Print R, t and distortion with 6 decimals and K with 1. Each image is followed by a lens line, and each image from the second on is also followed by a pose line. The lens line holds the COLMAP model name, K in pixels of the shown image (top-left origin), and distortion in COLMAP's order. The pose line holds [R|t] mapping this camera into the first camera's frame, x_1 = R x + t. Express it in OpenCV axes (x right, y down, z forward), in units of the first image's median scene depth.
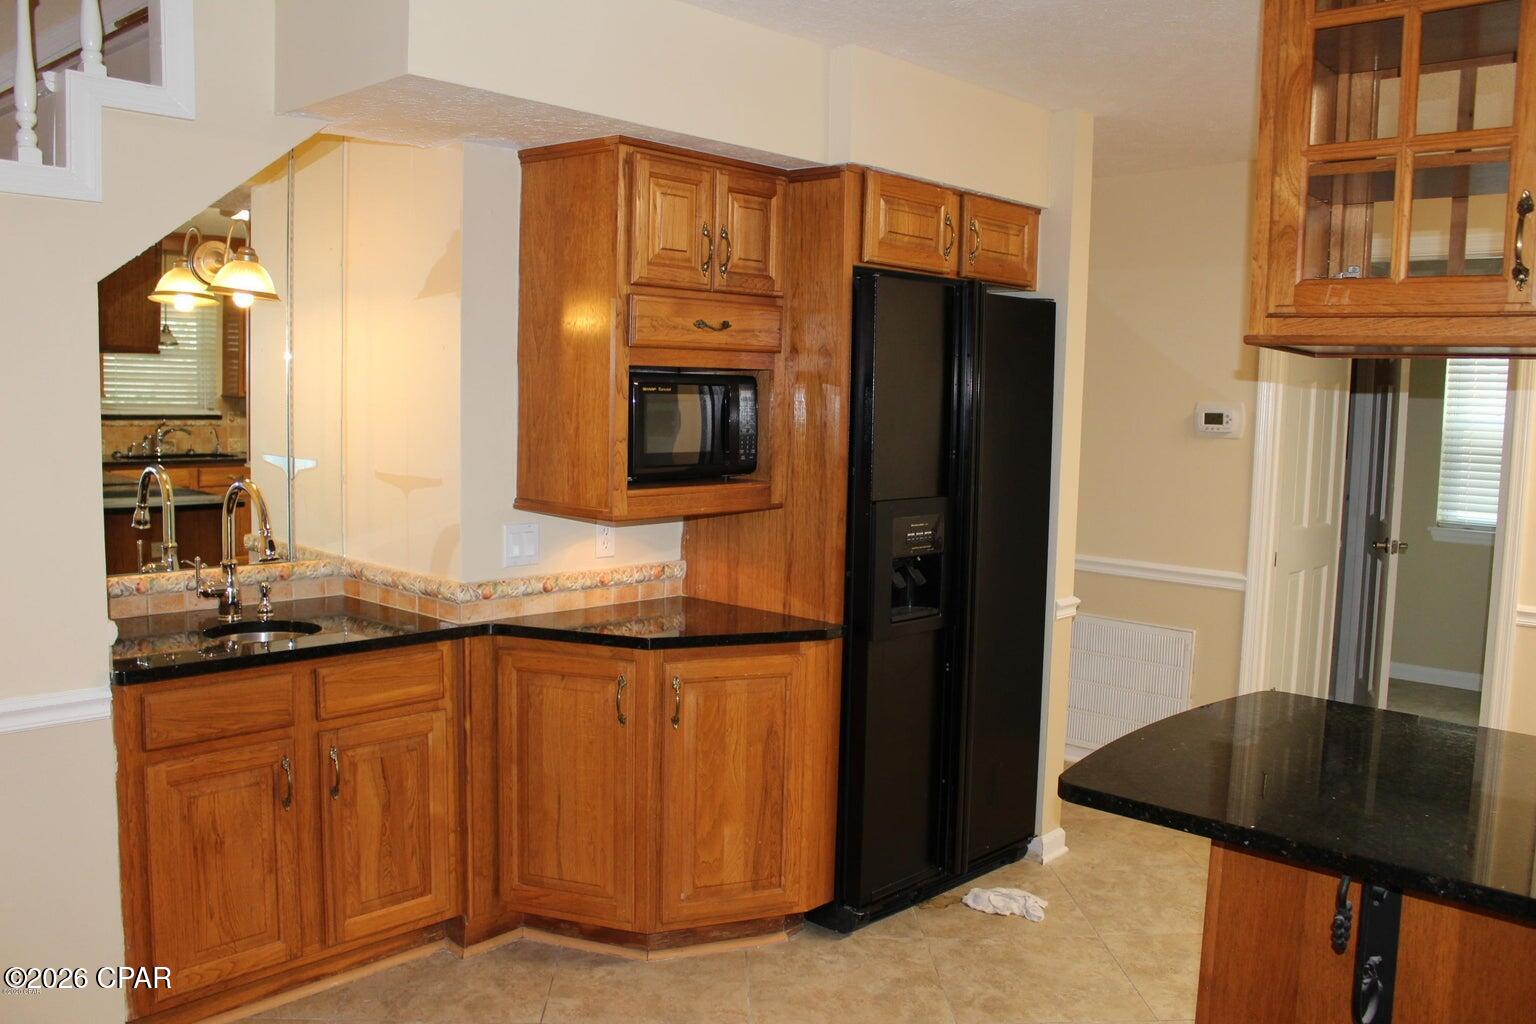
lens RADIAL K [[1283.8, 0, 759.1], [0, 1283.8, 514.0], [0, 0, 1]] dist [-0.150097, 0.120648]
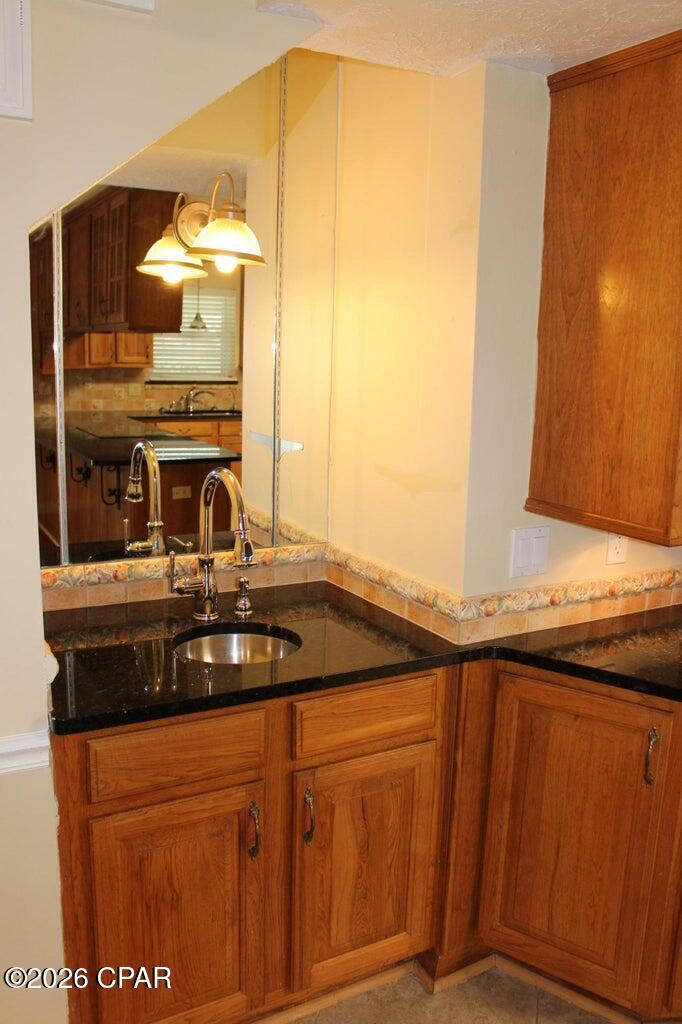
lens RADIAL K [[855.9, 0, 323.4], [0, 855.9, 521.8], [0, 0, 1]] dist [-0.150097, 0.120648]
pose [[0.949805, 0.060439, -0.306949, -0.151174], [-0.033451, 0.995156, 0.092441, -0.046416], [0.311049, -0.077534, 0.947226, 0.436895]]
